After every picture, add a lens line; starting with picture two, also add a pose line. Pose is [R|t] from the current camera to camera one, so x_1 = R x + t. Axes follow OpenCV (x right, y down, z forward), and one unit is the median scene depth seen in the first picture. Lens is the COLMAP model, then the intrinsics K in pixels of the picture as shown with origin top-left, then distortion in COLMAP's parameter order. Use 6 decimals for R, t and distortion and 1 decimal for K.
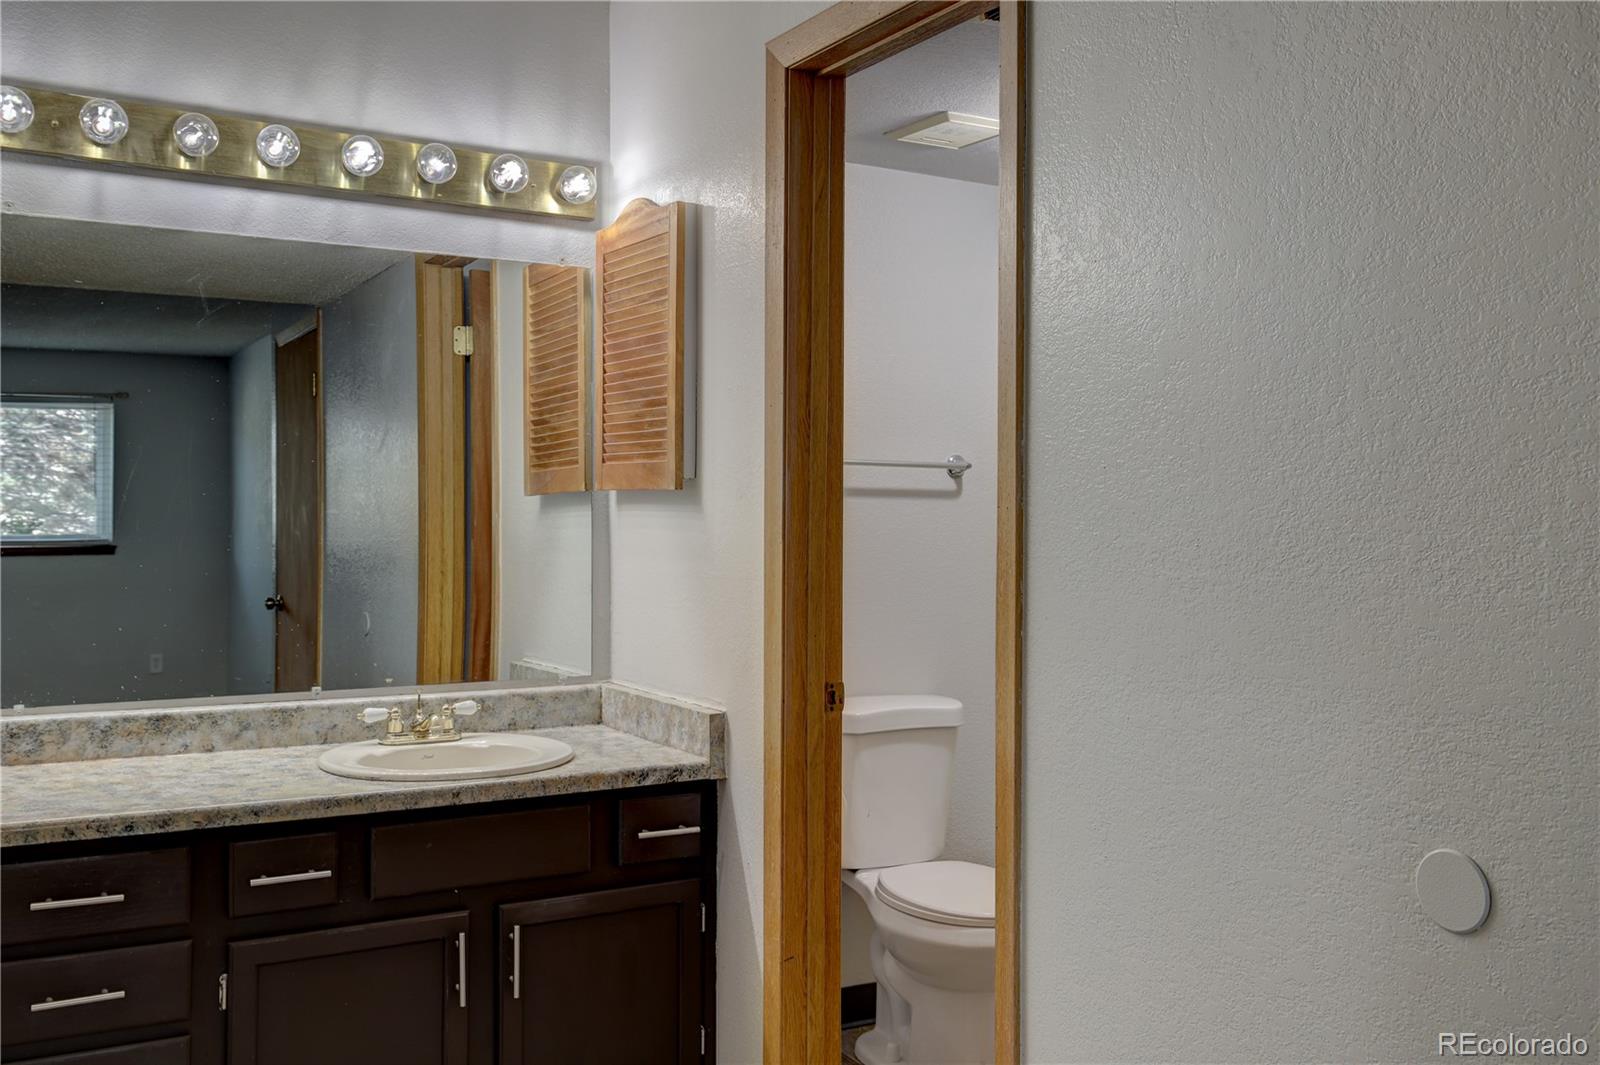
lens RADIAL K [[1433.8, 0, 800.0], [0, 1433.8, 532.5], [0, 0, 1]] dist [0.002764, -0.000457]
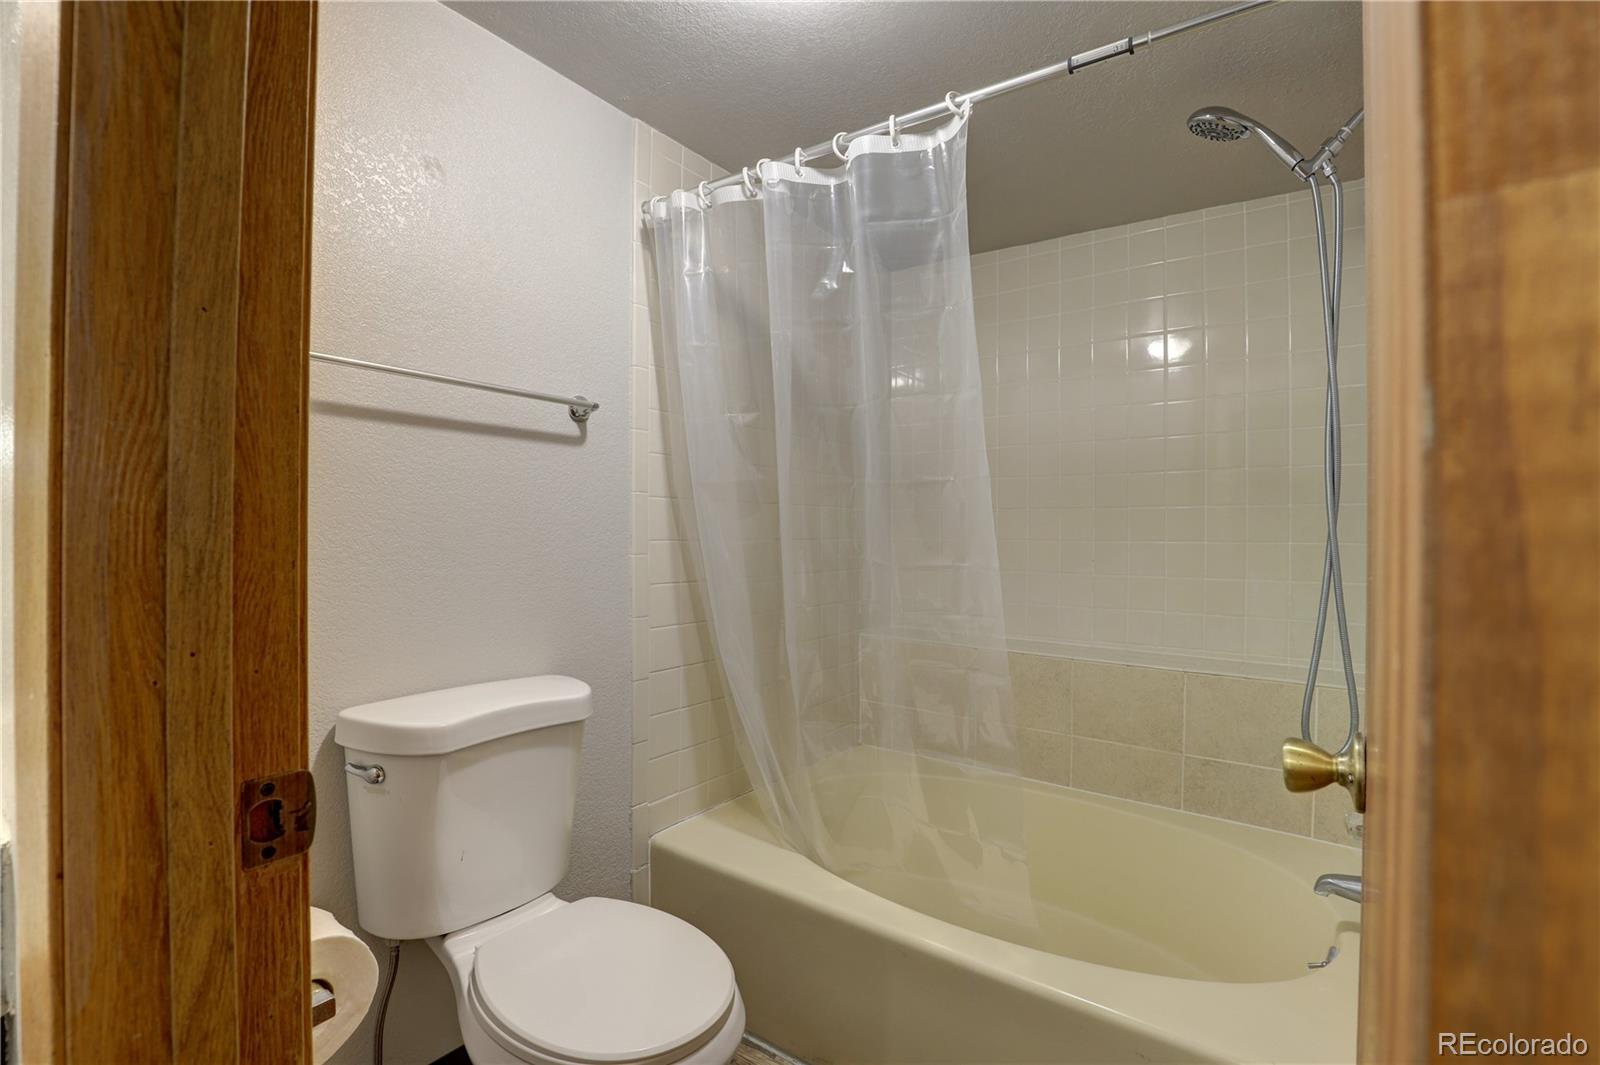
lens RADIAL K [[732.3, 0, 801.4], [0, 732.3, 528.8], [0, 0, 1]] dist [-0.036875, 0.006081]
pose [[0.909214, 0.000916, 0.416327, 0.065978], [0.003785, 0.999938, -0.010466, 0.043543], [-0.416311, 0.011091, 0.909155, 0.756919]]
